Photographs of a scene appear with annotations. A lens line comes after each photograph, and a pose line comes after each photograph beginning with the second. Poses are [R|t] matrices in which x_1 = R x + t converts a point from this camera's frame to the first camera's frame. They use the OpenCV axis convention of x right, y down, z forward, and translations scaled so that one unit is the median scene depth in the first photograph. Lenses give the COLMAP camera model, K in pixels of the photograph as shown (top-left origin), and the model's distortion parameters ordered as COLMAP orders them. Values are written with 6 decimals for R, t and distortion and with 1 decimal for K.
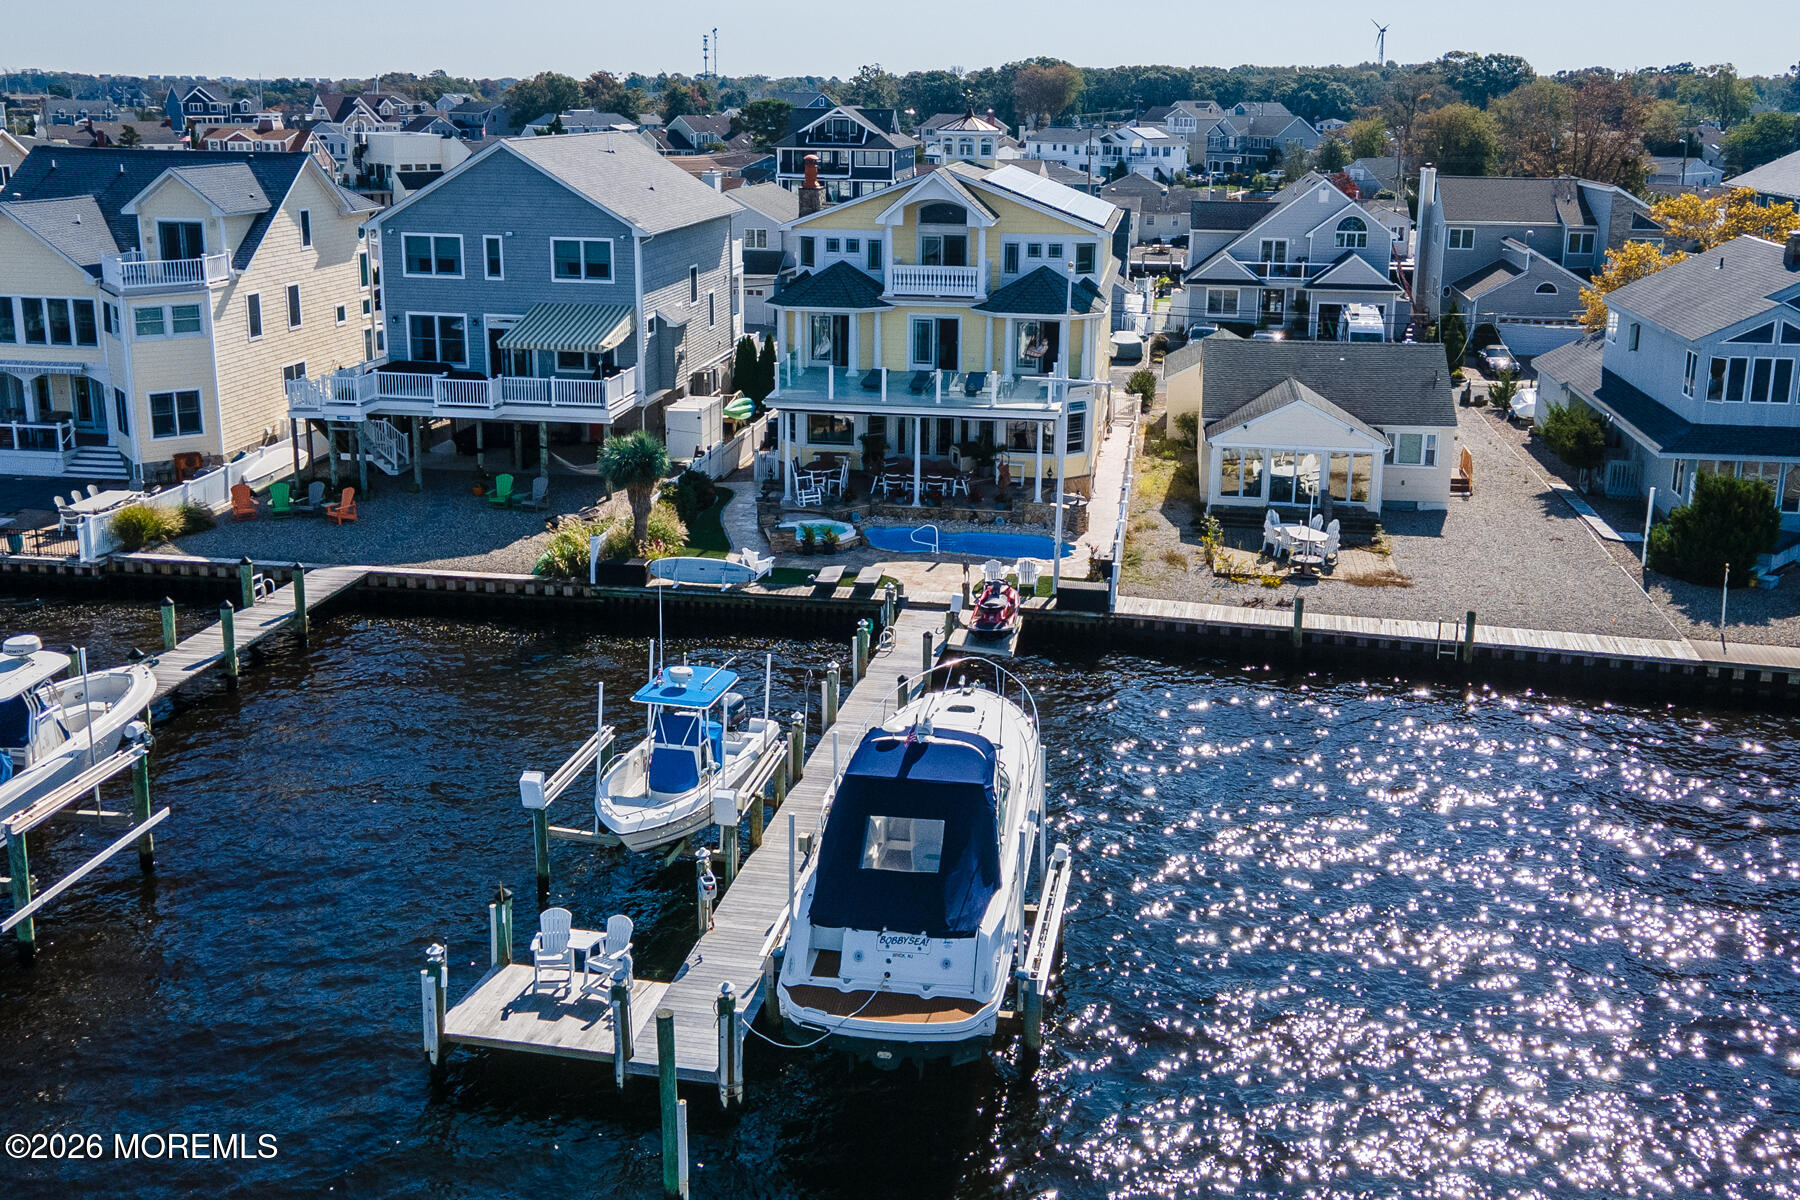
lens RADIAL K [[2207.1, 0, 900.0], [0, 2207.1, 600.0], [0, 0, 1]] dist [0.047389, 0.003801]
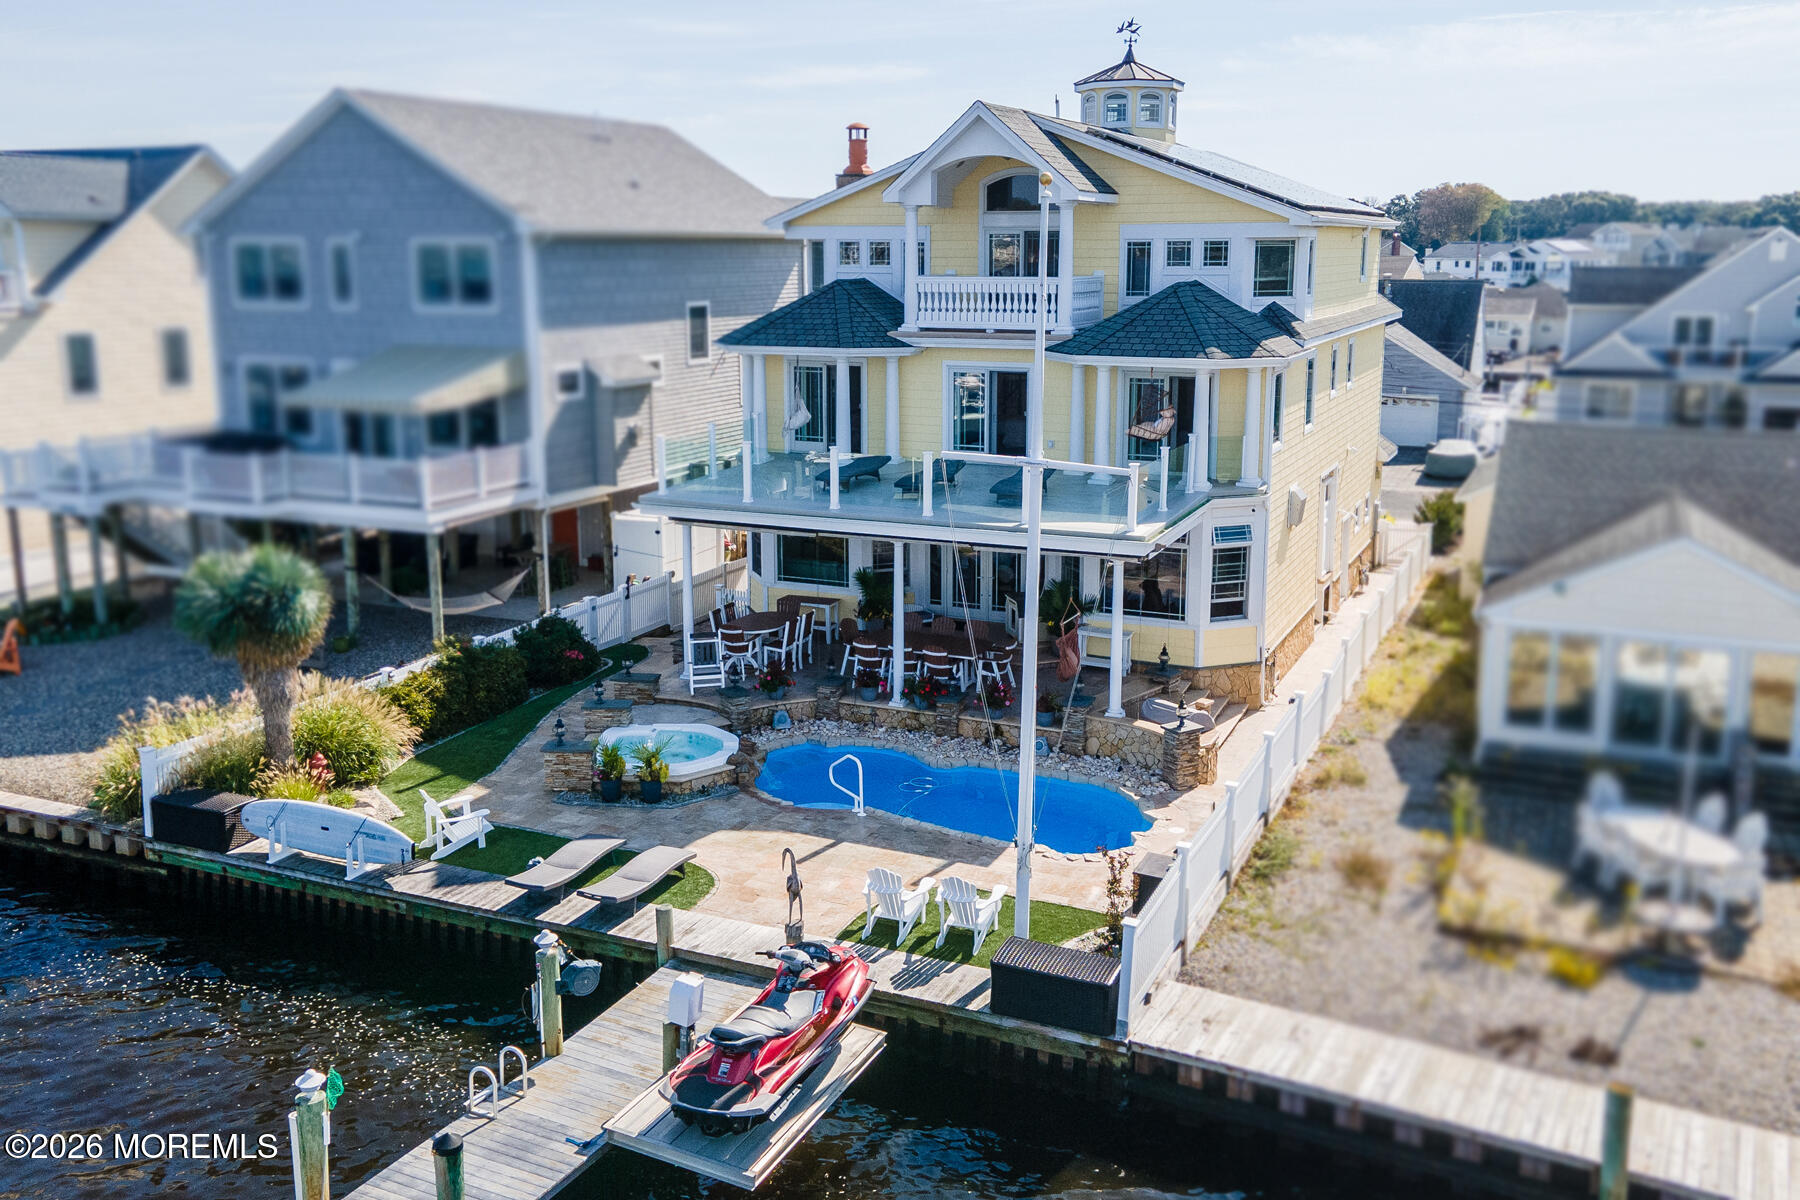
lens RADIAL K [[1693.3, 0, 903.3], [0, 1693.3, 561.0], [0, 0, 1]] dist [0.007614, 0.091380]
pose [[0.956784, 0.041486, -0.287825, 0.121404], [-0.062790, 0.995896, -0.065181, -0.049187], [0.283940, 0.080436, 0.955462, 0.582684]]
